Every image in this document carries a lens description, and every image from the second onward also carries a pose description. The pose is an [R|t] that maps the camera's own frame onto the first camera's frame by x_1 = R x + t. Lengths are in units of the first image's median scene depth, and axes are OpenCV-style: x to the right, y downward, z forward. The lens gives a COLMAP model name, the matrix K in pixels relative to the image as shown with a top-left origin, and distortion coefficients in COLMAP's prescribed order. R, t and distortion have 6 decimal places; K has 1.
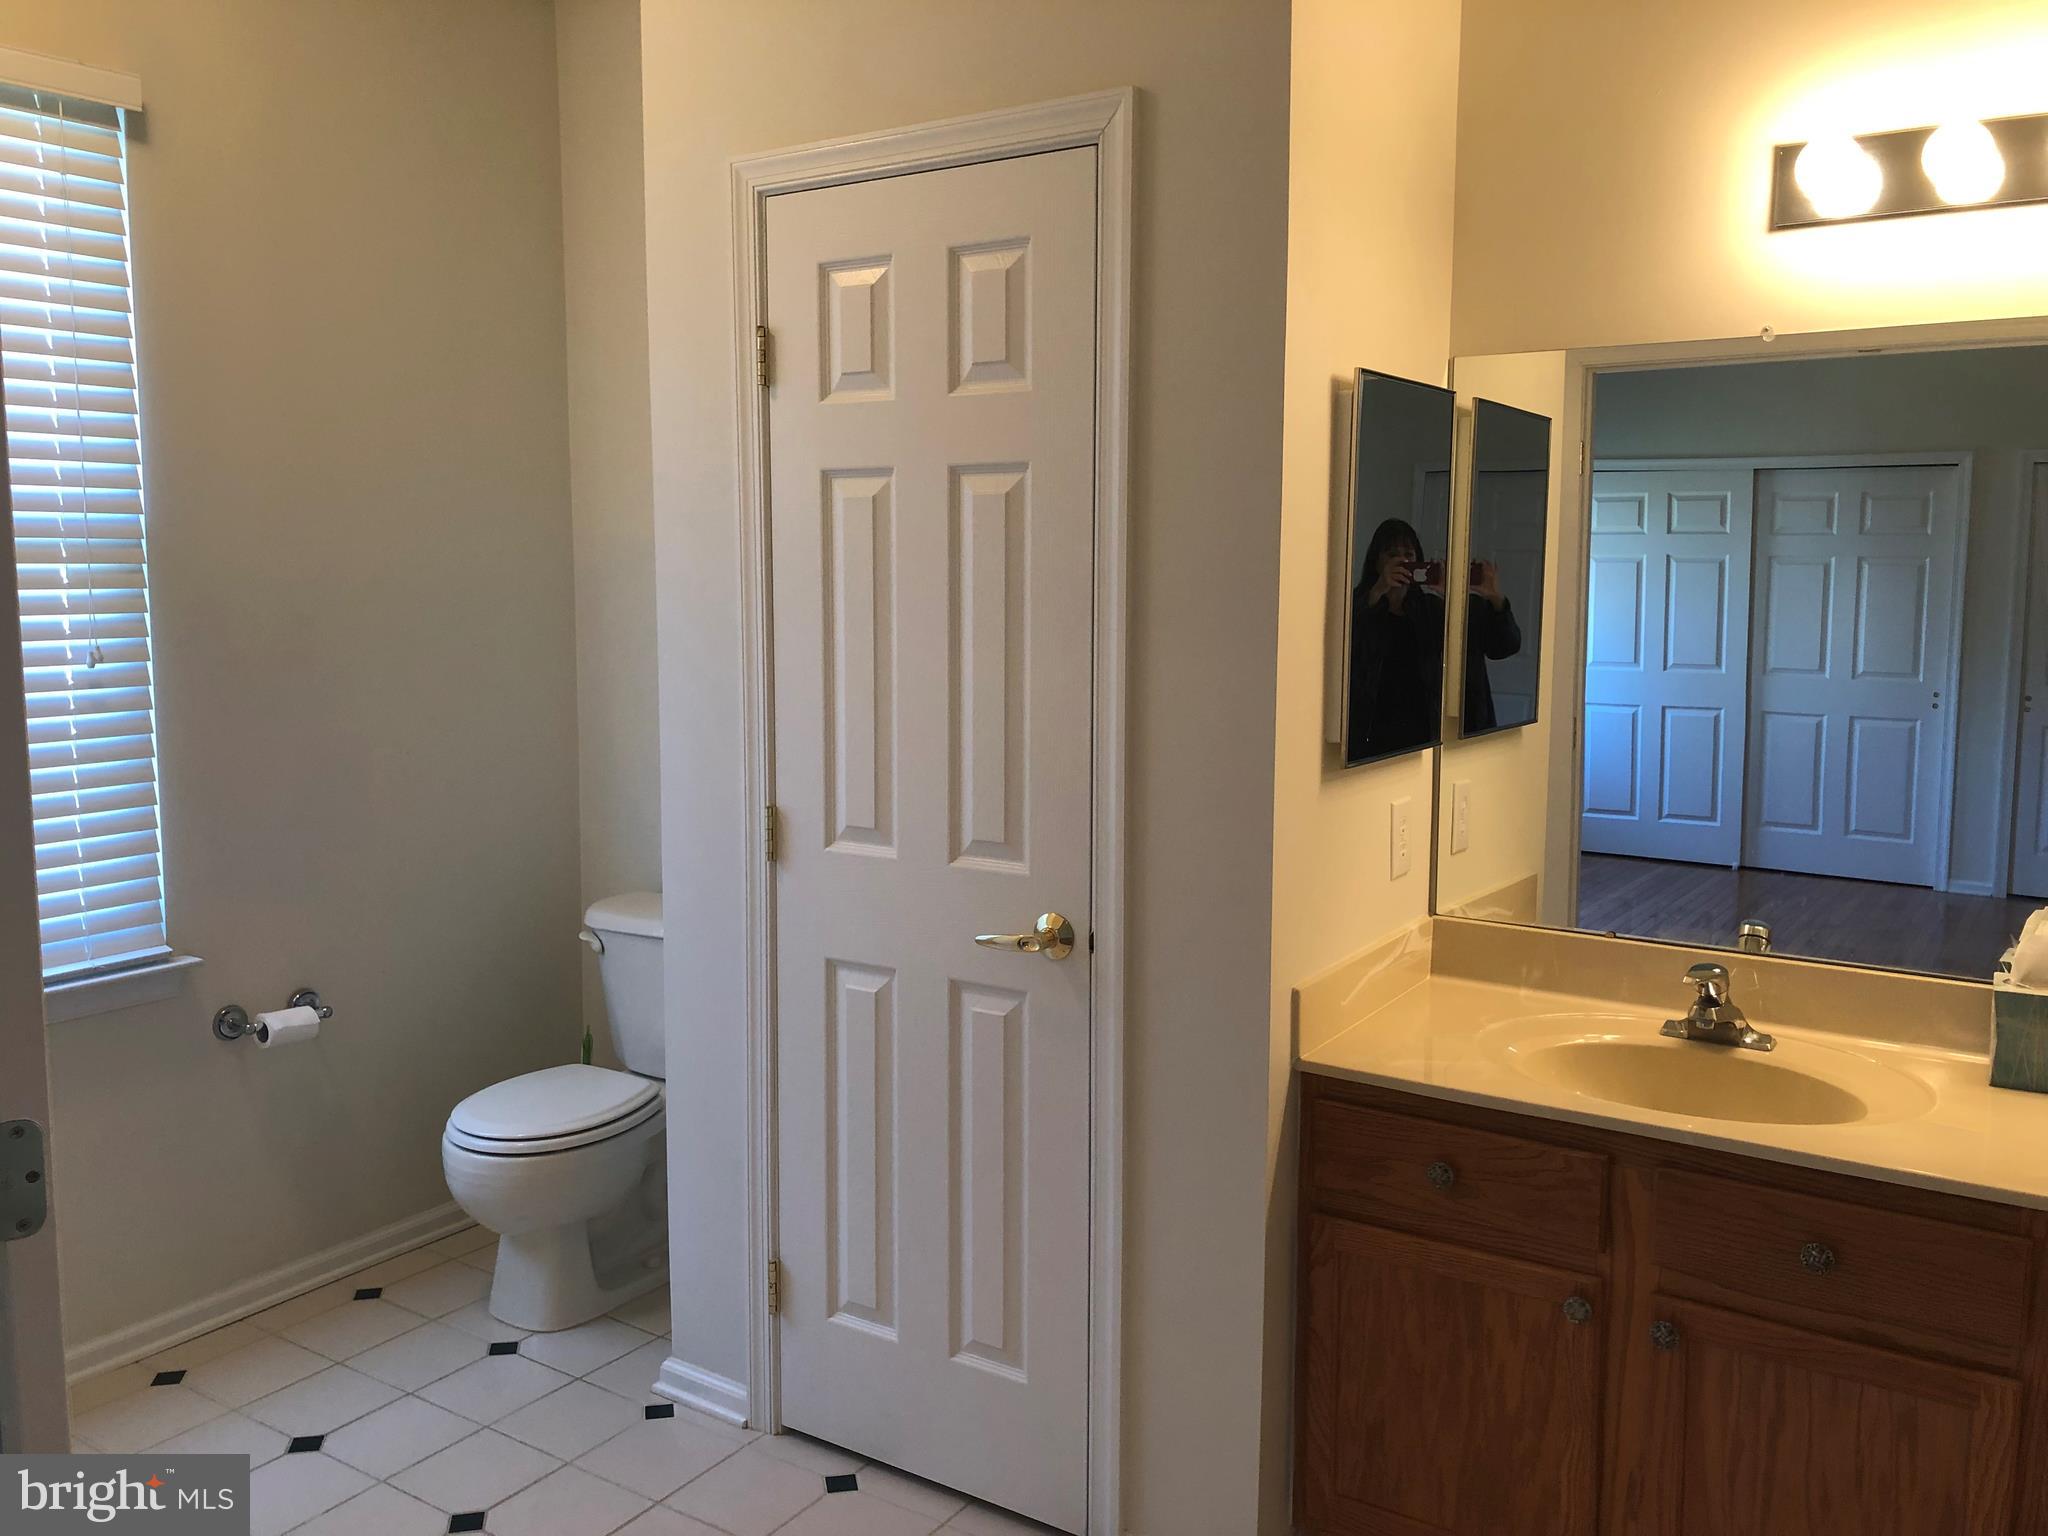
lens RADIAL K [[1668.1, 0, 1017.4], [0, 1668.1, 741.3], [0, 0, 1]] dist [0.050604, -0.058780]
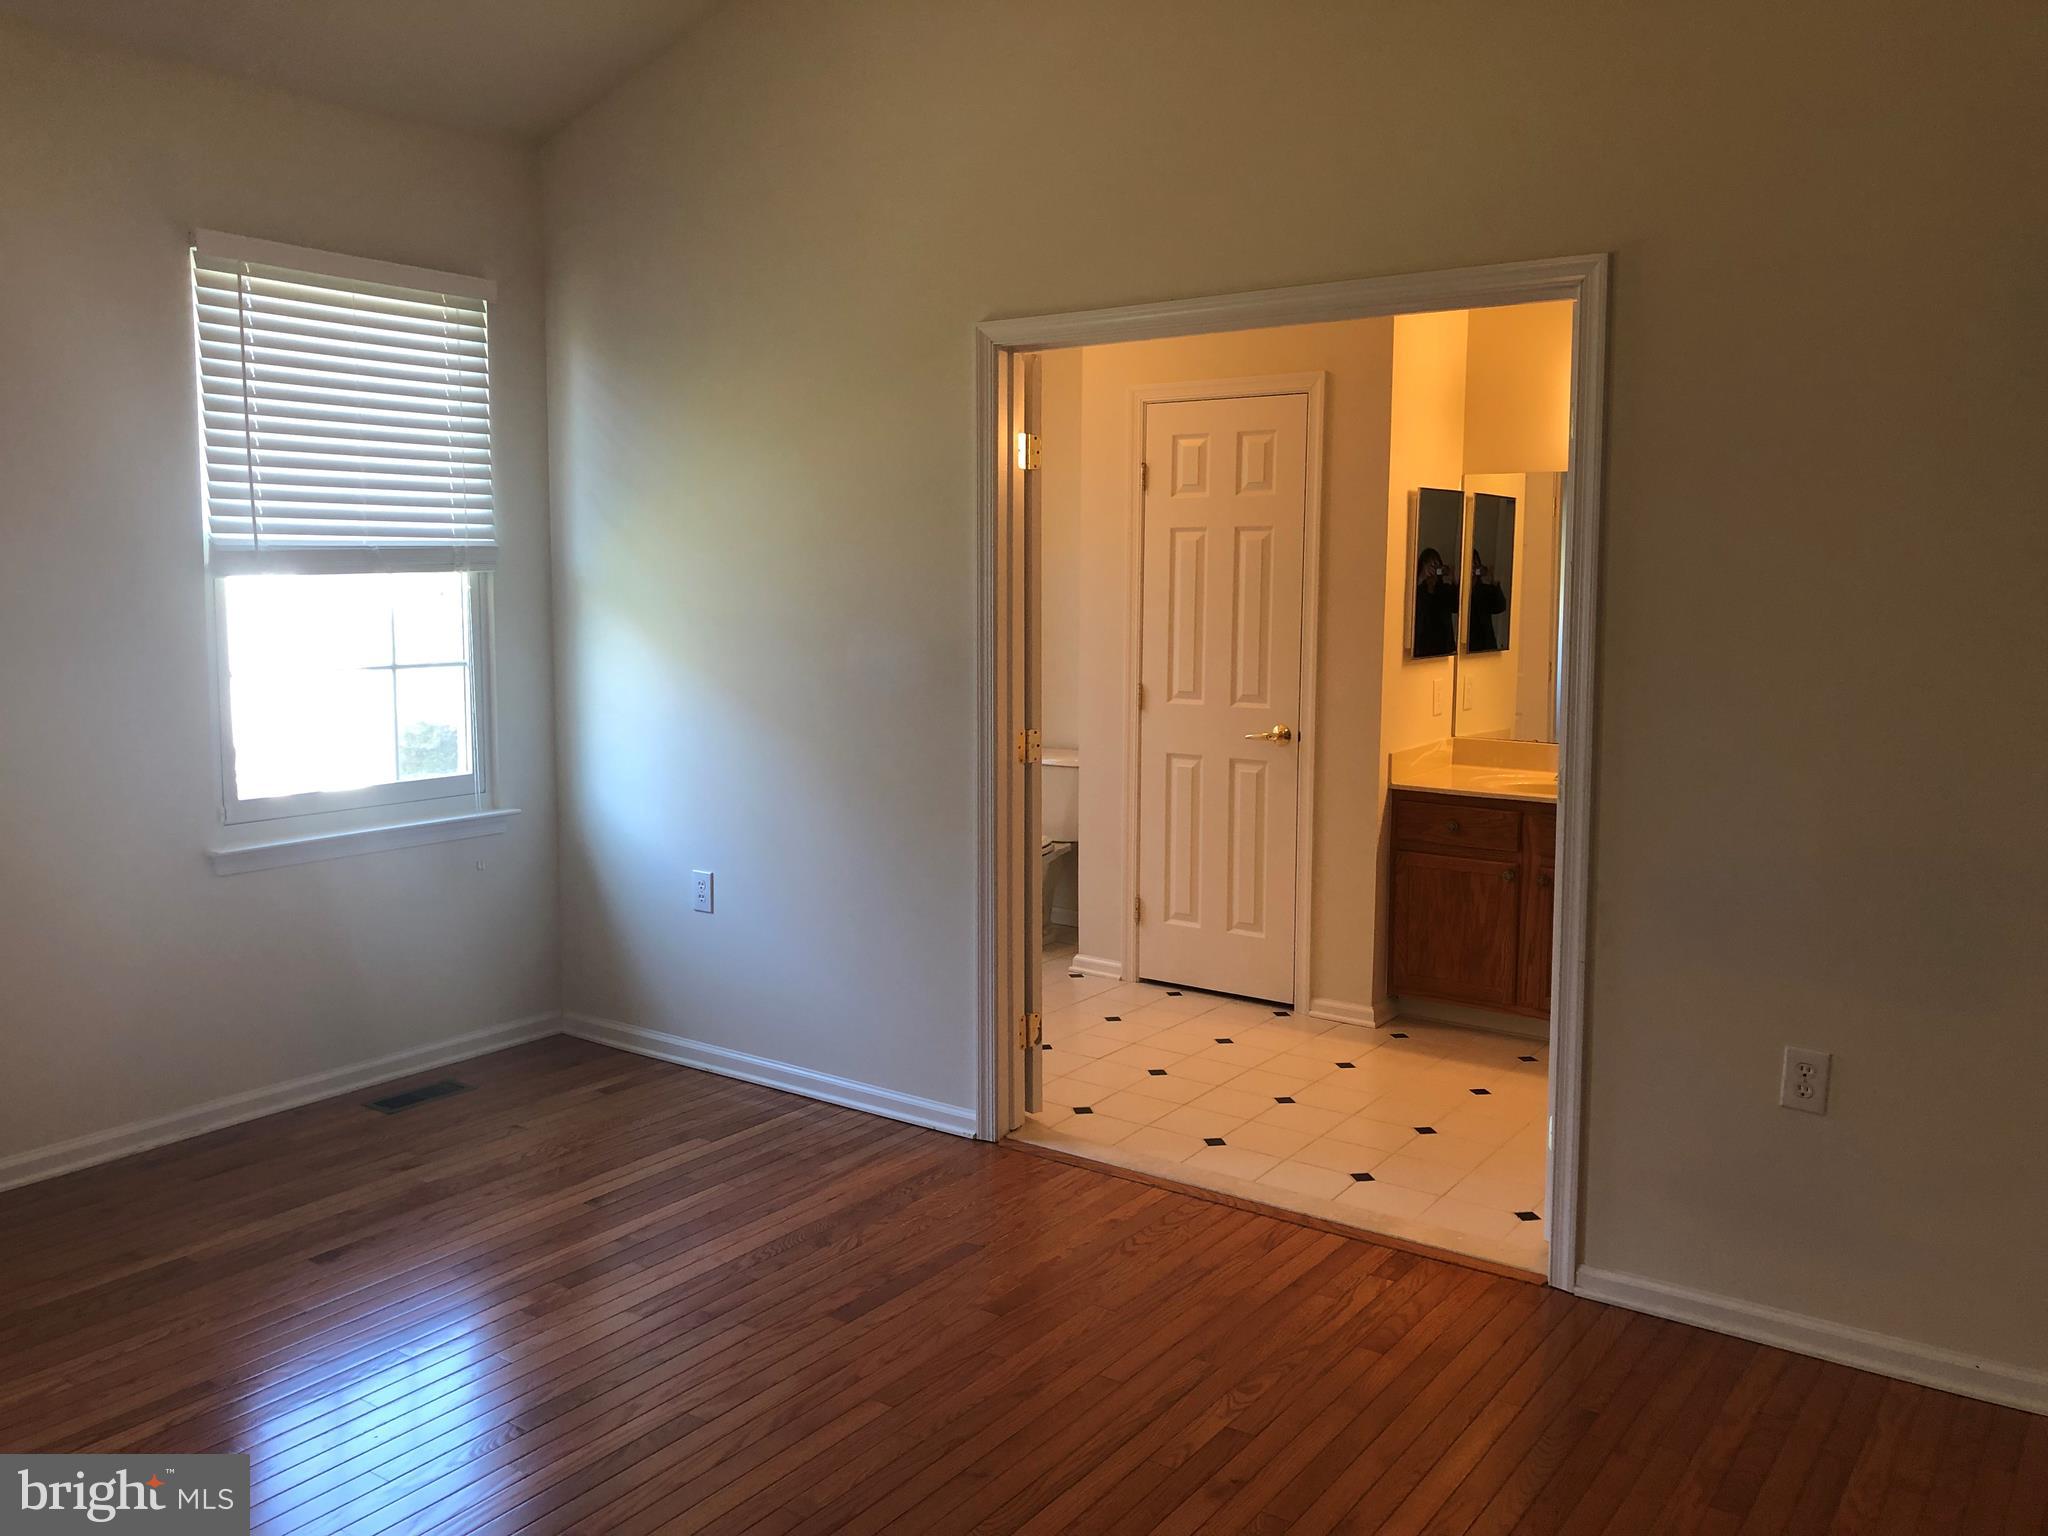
lens RADIAL K [[1660.0, 0, 969.4], [0, 1660.0, 741.0], [0, 0, 1]] dist [0.041731, -0.055963]
pose [[0.998312, 0.006285, -0.057733, -0.256308], [-0.006287, 0.999980, 0.000151, 0.120270], [0.057733, 0.000212, 0.998332, -1.209433]]
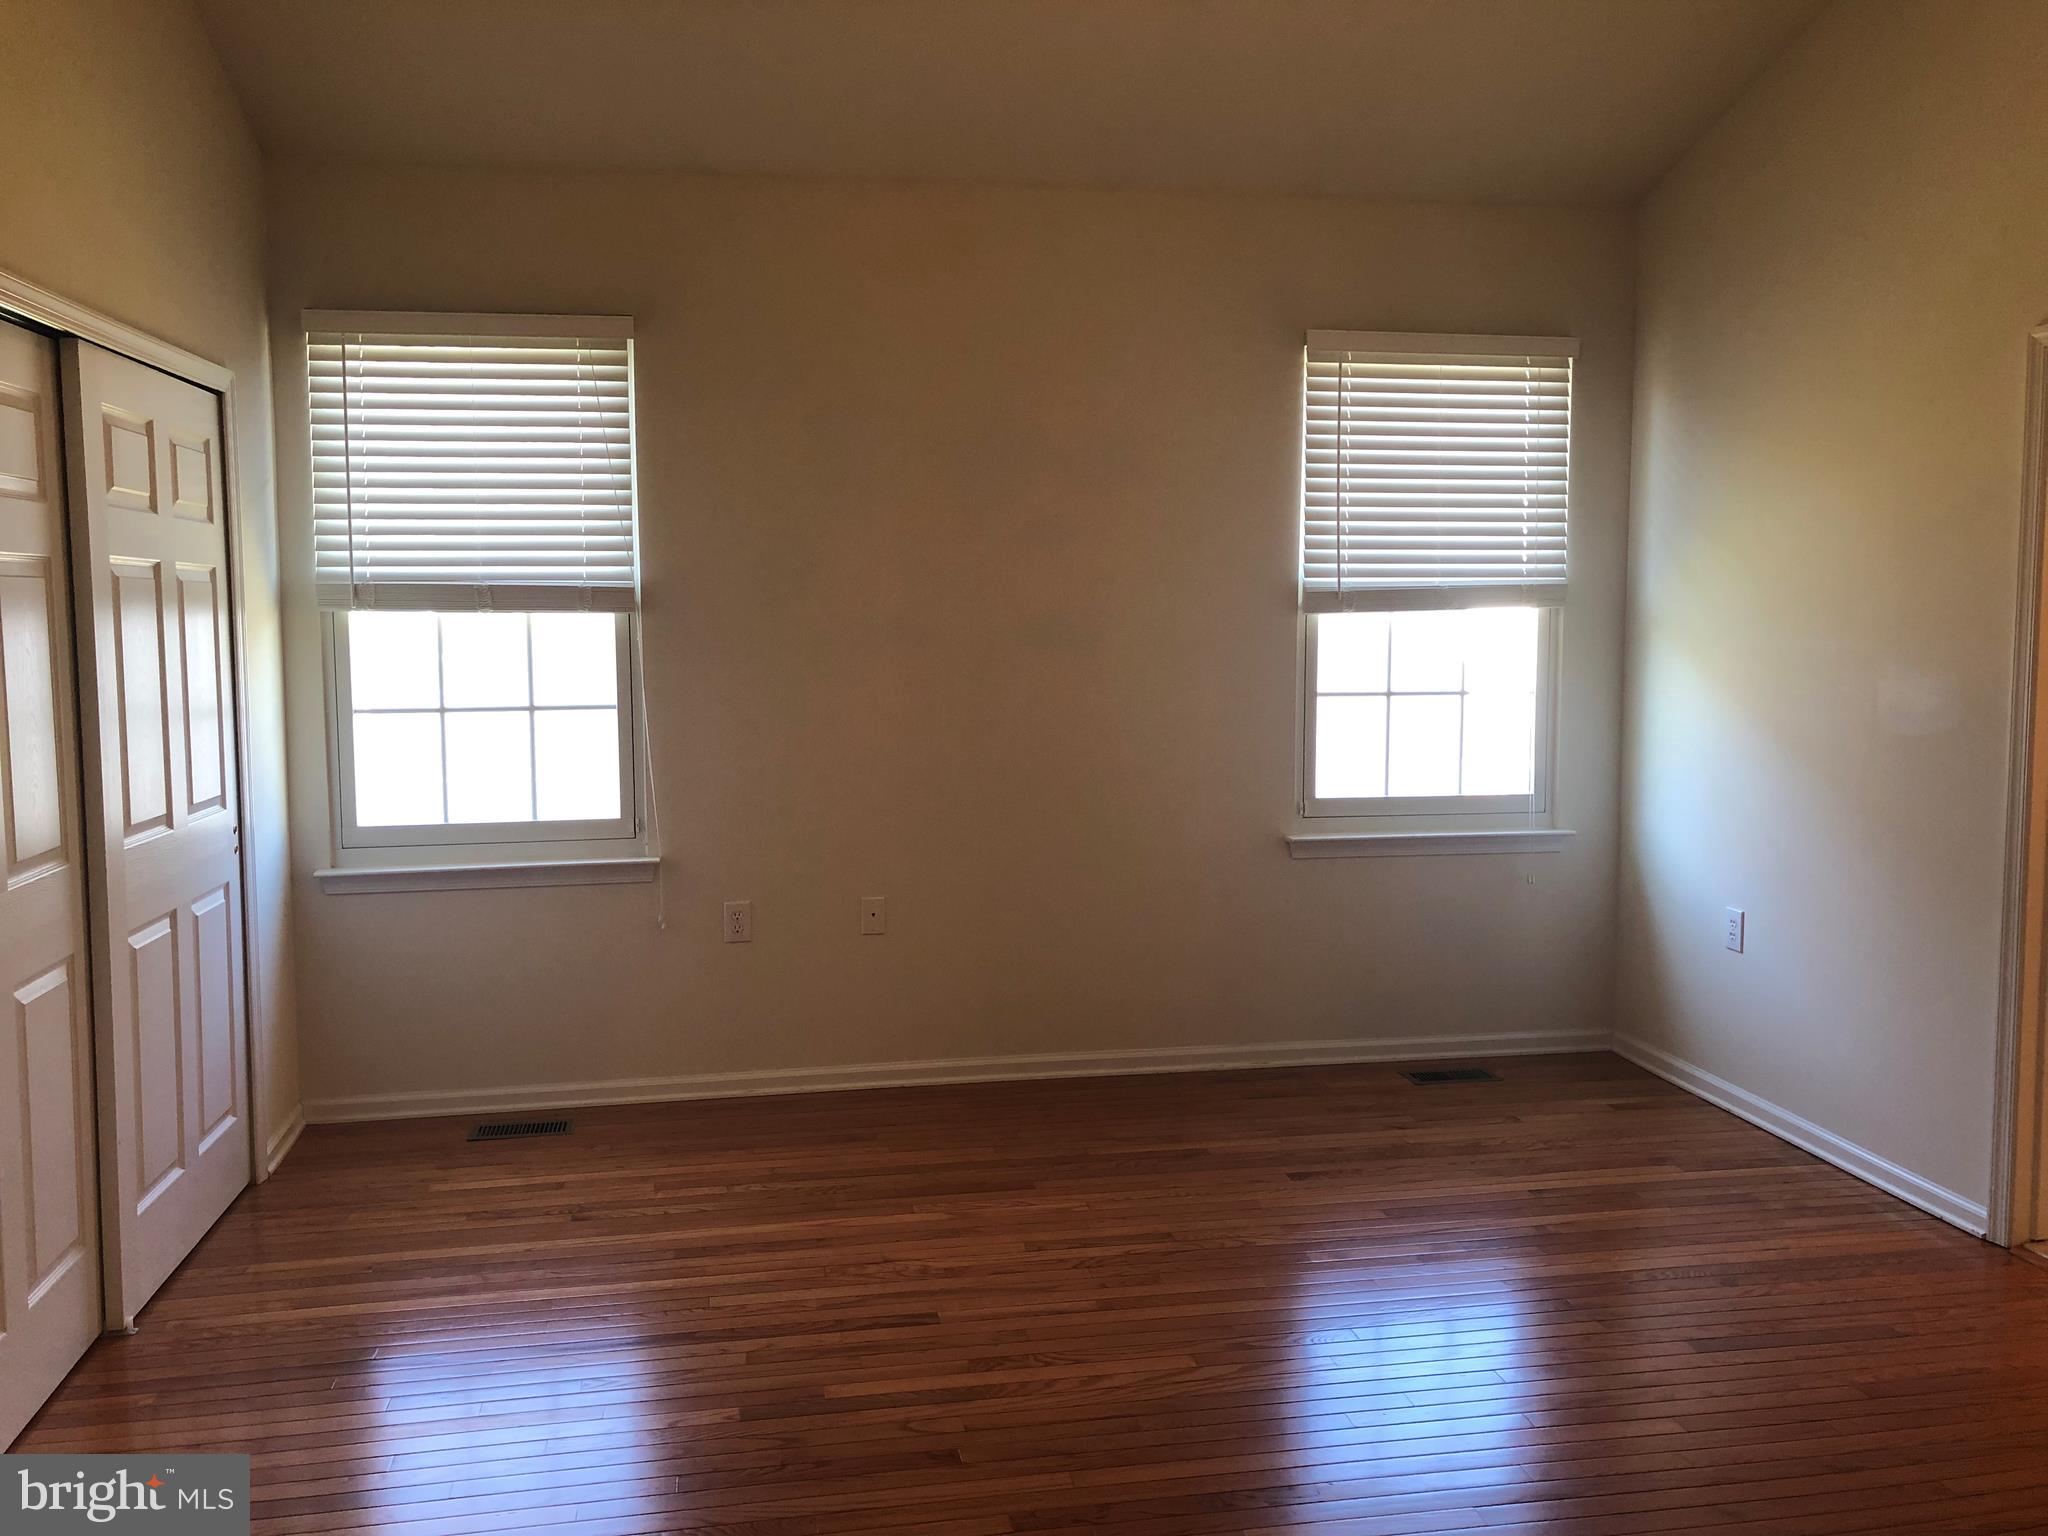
lens RADIAL K [[1658.2, 0, 1001.3], [0, 1658.2, 744.6], [0, 0, 1]] dist [0.057963, -0.075889]
pose [[0.678474, 0.058207, -0.732315, 0.135465], [-0.072389, 0.997302, 0.012203, 0.122999], [0.731049, 0.044732, 0.680857, -1.231580]]
